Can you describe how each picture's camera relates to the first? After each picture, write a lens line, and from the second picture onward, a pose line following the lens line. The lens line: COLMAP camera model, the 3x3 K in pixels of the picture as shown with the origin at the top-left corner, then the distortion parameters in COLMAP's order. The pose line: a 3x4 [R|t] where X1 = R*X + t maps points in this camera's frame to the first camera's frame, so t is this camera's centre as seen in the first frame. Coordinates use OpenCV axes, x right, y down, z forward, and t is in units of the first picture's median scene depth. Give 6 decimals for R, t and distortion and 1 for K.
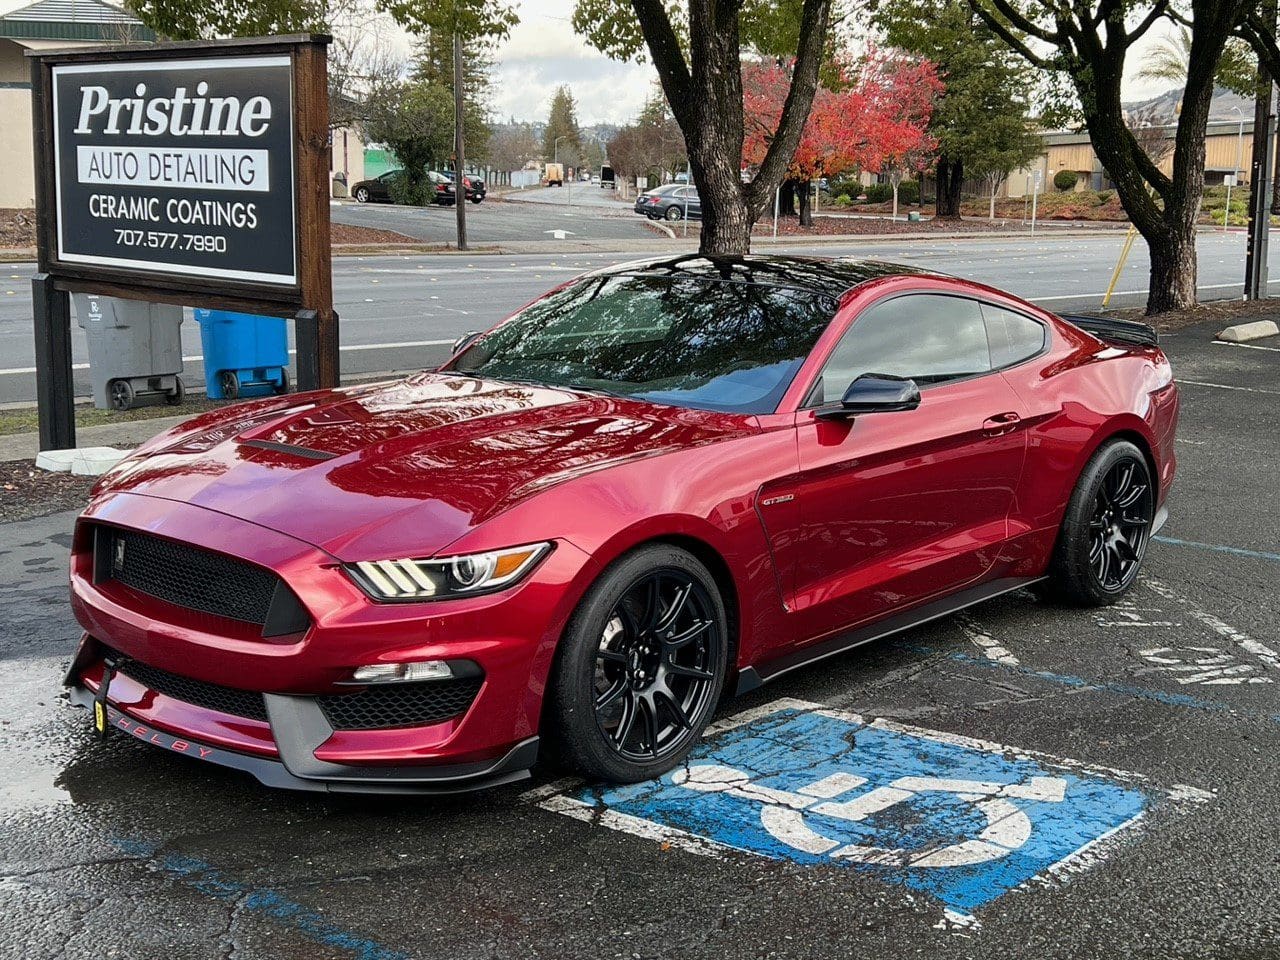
lens RADIAL K [[1750.8, 0, 632.6], [0, 1750.8, 494.3], [0, 0, 1]] dist [0.213000, -0.583142]
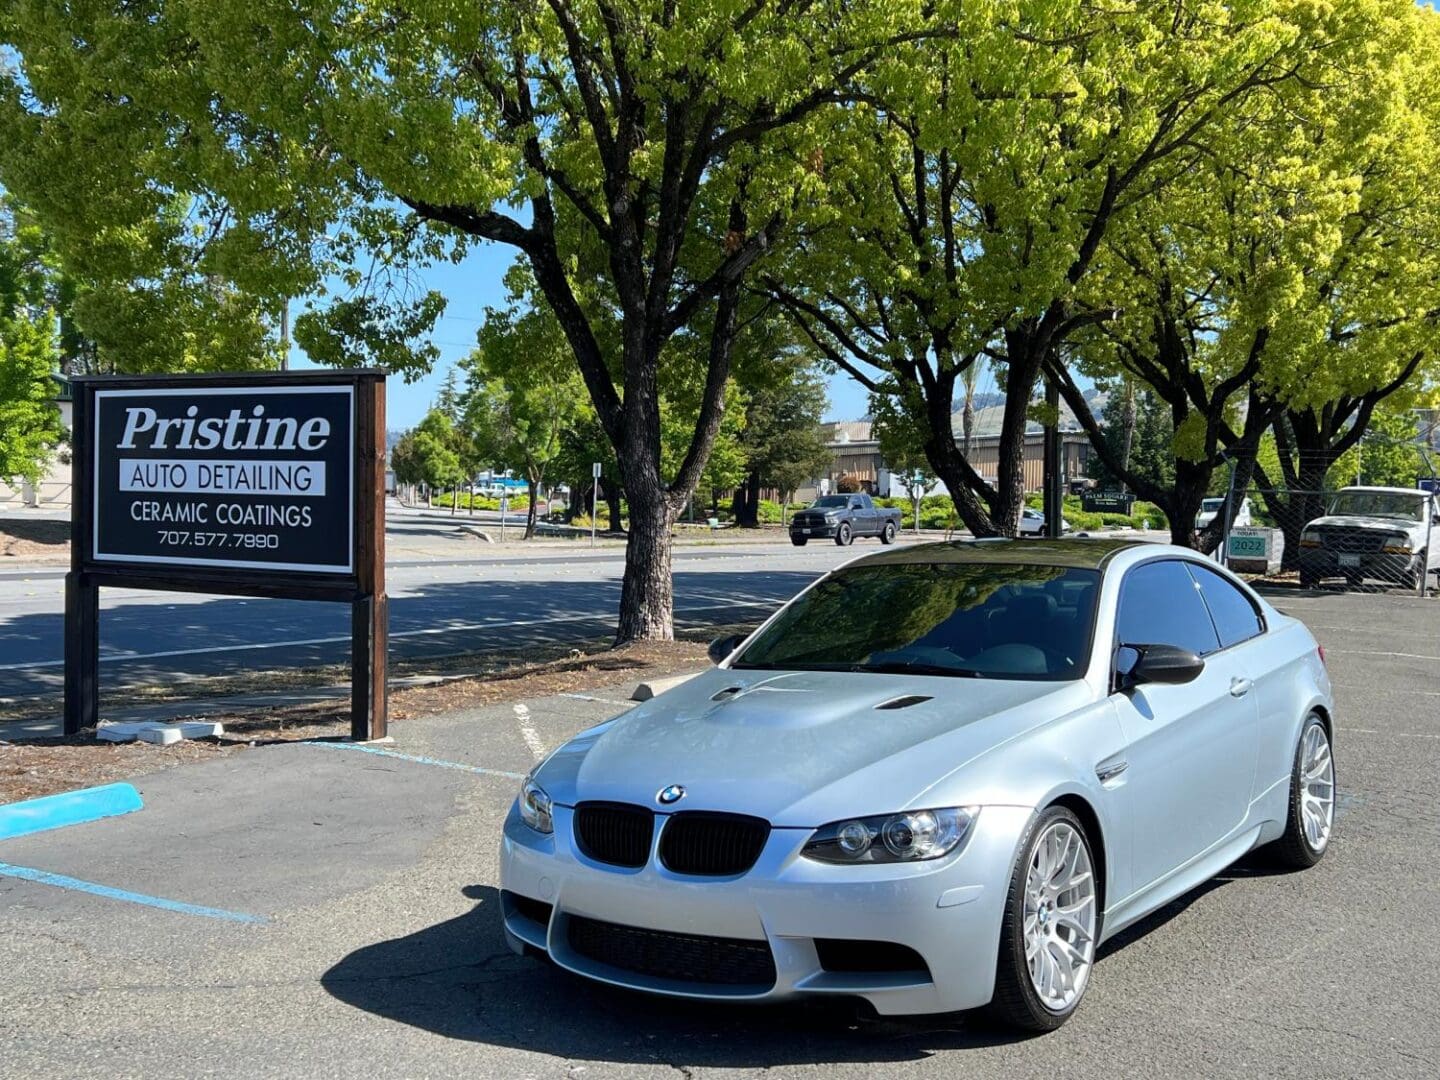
lens RADIAL K [[1830.7, 0, 696.4], [0, 1830.7, 555.1], [0, 0, 1]] dist [0.282379, -0.829859]
pose [[0.985479, -0.010995, 0.169440, -0.161601], [0.034612, 0.989957, -0.137069, 0.042444], [-0.166231, 0.140944, 0.975962, -0.221119]]
